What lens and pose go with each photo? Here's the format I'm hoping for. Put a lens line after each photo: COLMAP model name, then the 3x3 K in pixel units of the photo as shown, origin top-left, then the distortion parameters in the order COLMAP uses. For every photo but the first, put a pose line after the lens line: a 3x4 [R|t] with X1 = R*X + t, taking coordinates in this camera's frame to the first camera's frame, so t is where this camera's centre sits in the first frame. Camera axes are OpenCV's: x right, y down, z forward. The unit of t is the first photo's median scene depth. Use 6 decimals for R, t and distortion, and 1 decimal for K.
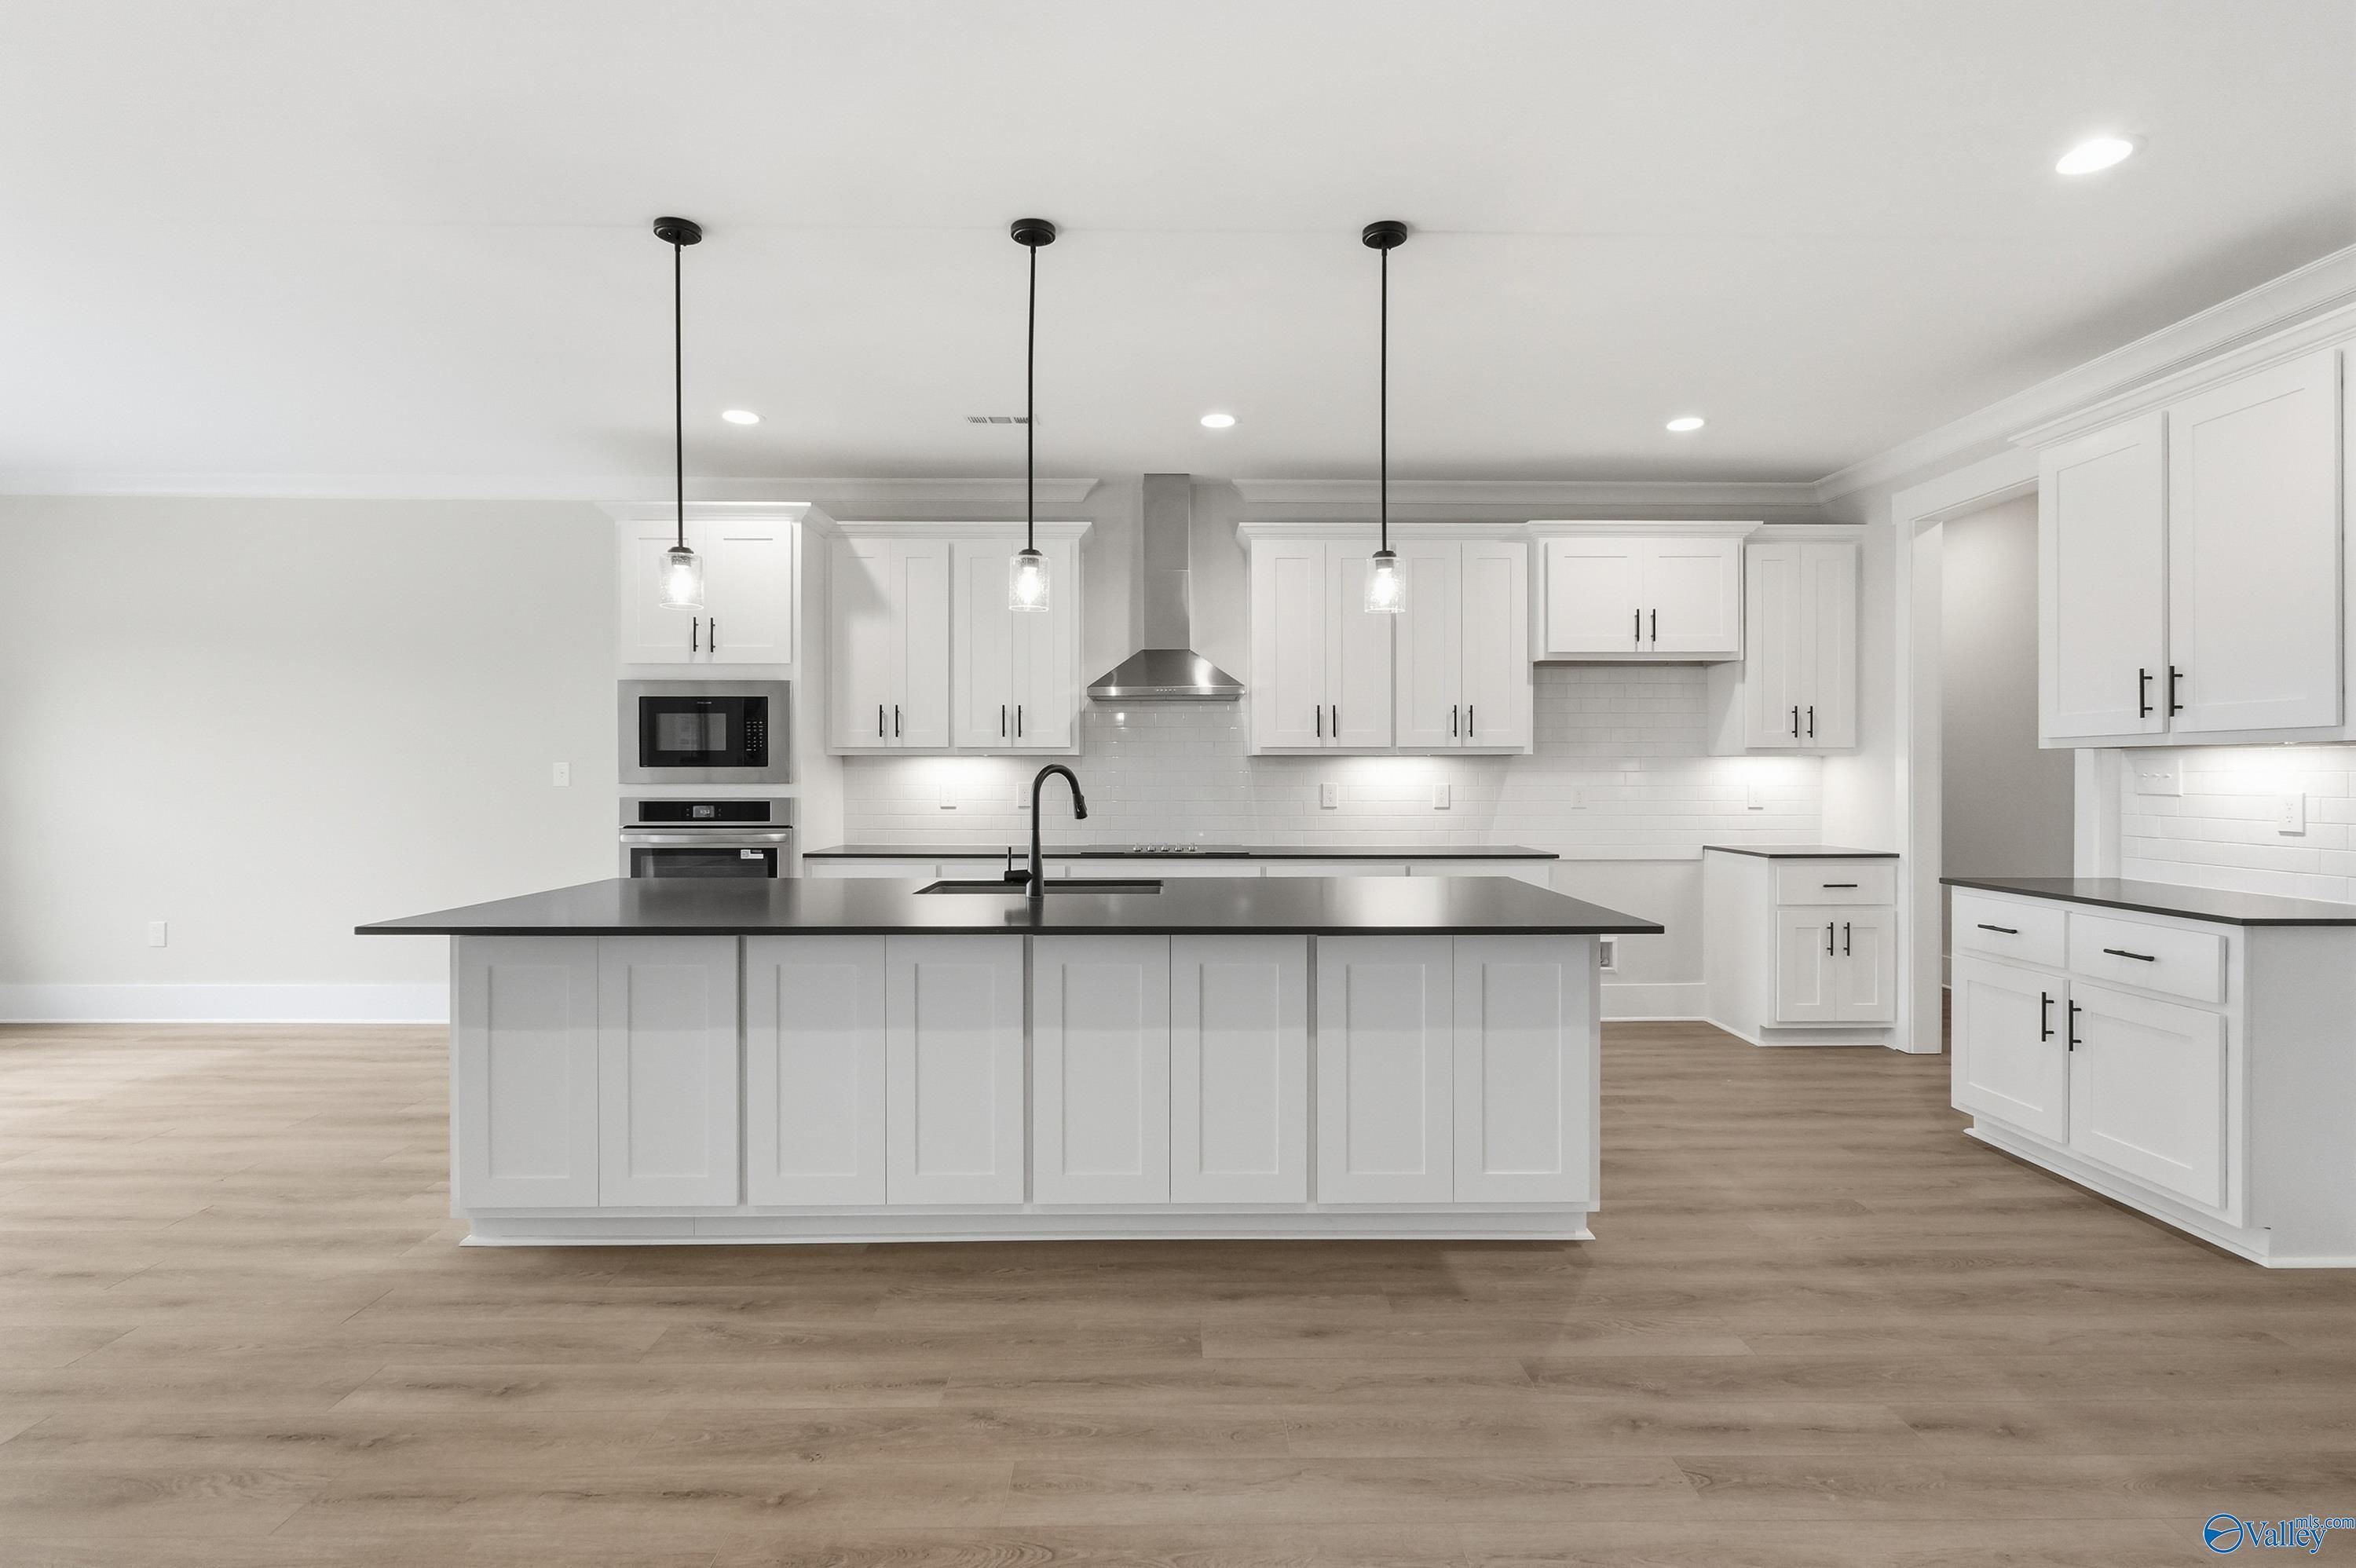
lens RADIAL K [[1107.2, 0, 1178.0], [0, 1107.2, 784.0], [0, 0, 1]] dist [-0.002008, -0.000326]
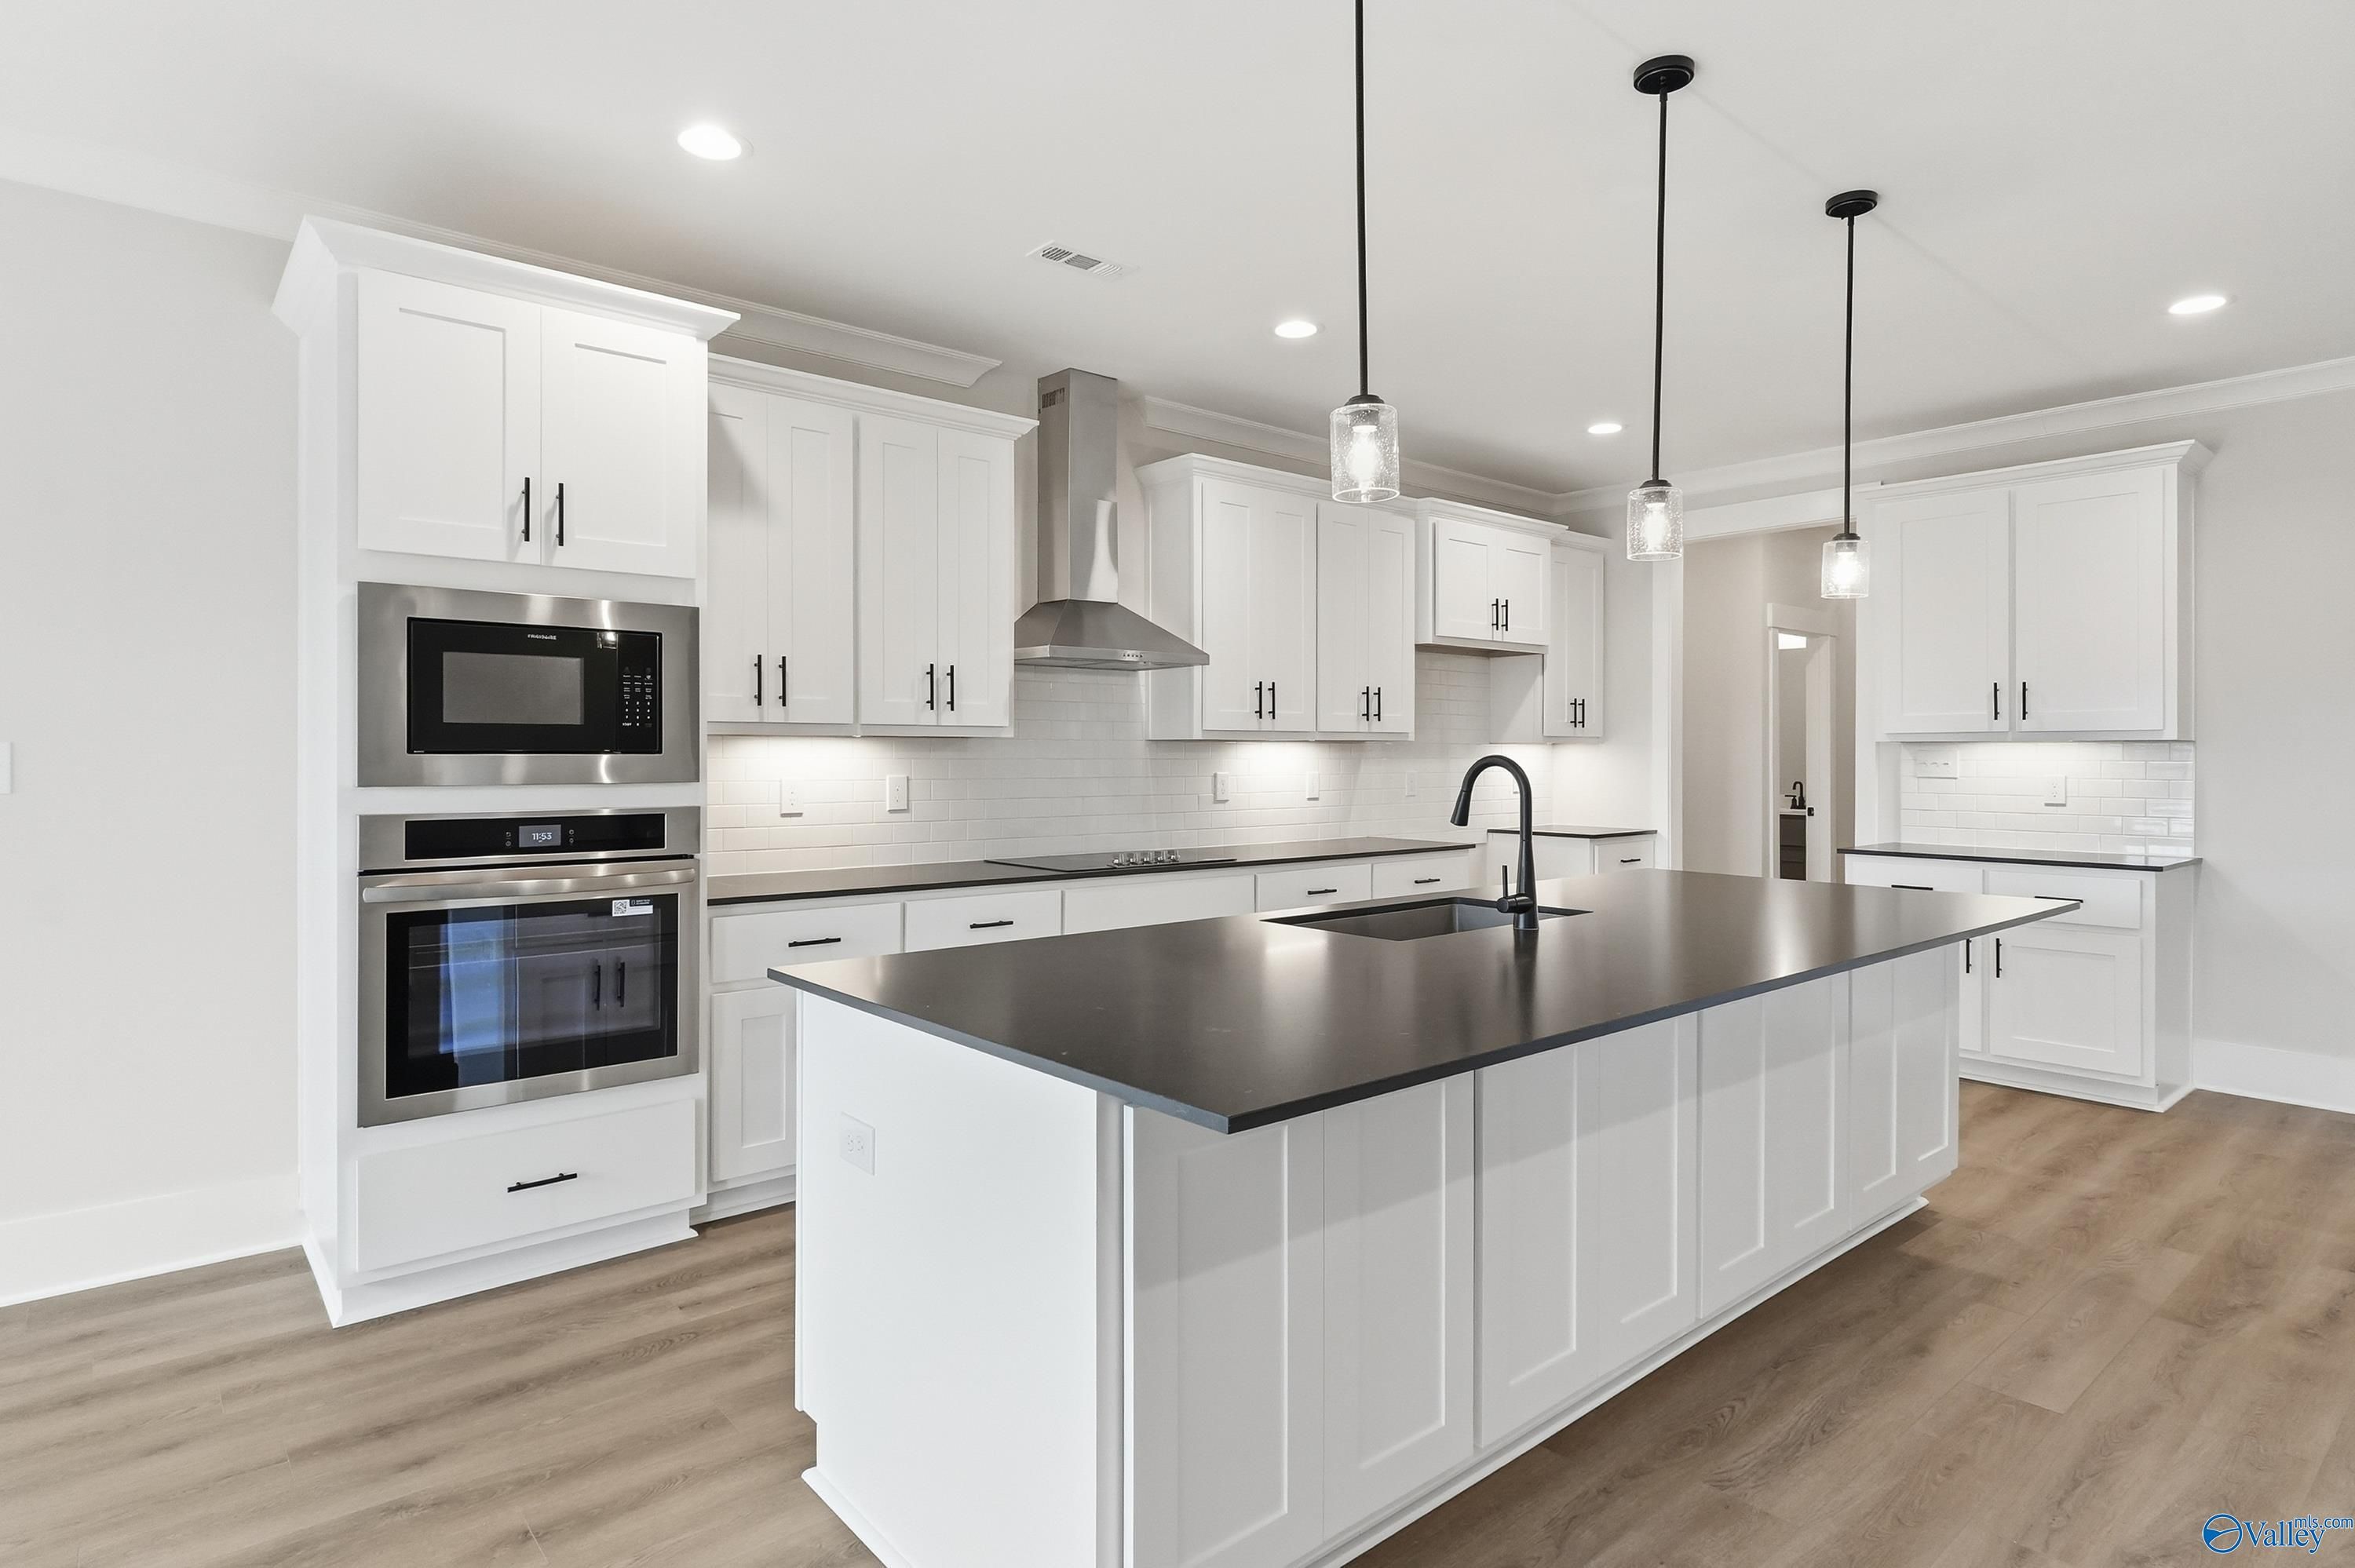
lens RADIAL K [[1249.4, 0, 1176.4], [0, 1249.4, 760.4], [0, 0, 1]] dist [-0.000063, -0.000695]
pose [[0.772959, -0.002682, 0.634451, -0.576770], [0.006239, 0.999975, -0.003375, -0.008219], [-0.634426, 0.006567, 0.772956, 0.324965]]
